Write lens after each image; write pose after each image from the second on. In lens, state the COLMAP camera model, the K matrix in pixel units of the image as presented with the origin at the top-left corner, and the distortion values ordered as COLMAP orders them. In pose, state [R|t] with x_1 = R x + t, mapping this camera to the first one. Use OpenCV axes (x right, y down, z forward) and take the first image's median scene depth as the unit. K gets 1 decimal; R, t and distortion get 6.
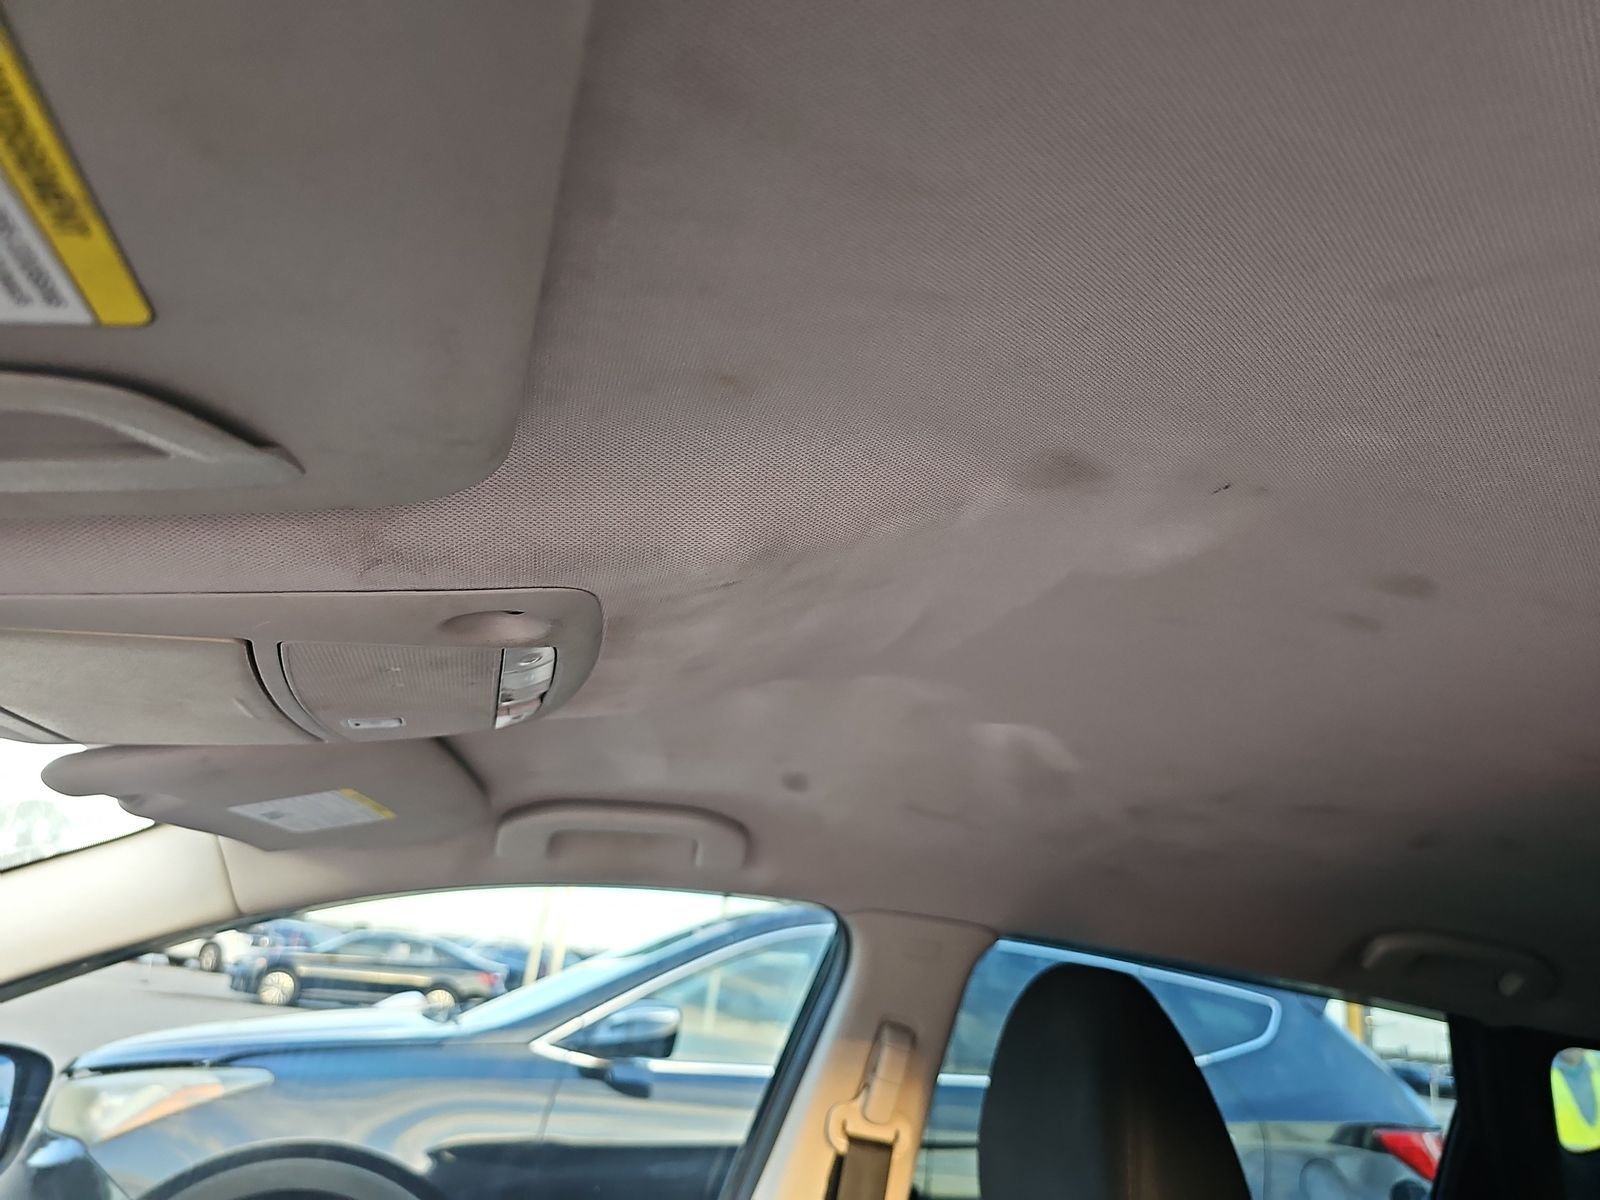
lens RADIAL K [[1041.4, 0, 800.0], [0, 1041.4, 600.0], [0, 0, 1]] dist [-0.000963, -0.000476]
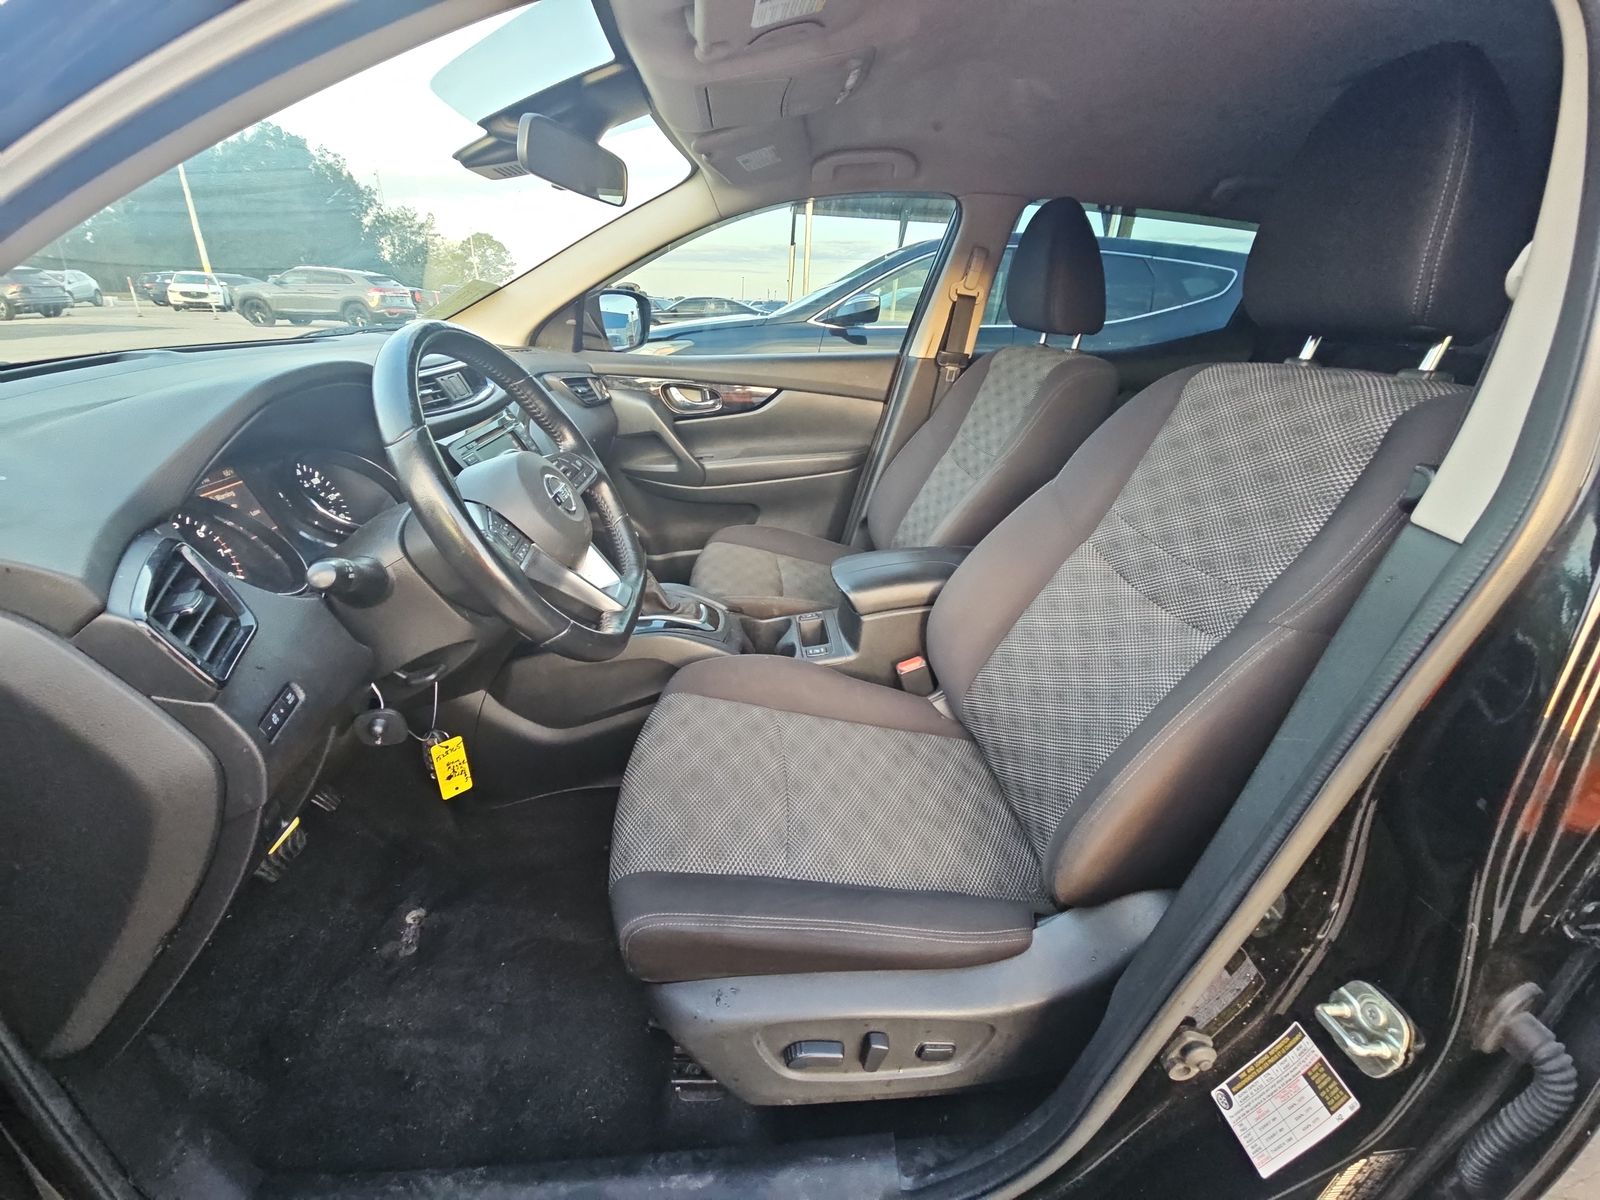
lens RADIAL K [[636.6, 0, 800.0], [0, 636.6, 600.0], [0, 0, 1]] dist [-0.000459, -0.000066]
pose [[0.975983, 0.013130, -0.217452, 0.016999], [0.141110, 0.722373, 0.676953, -0.054545], [0.165970, -0.691379, 0.703171, -0.660210]]
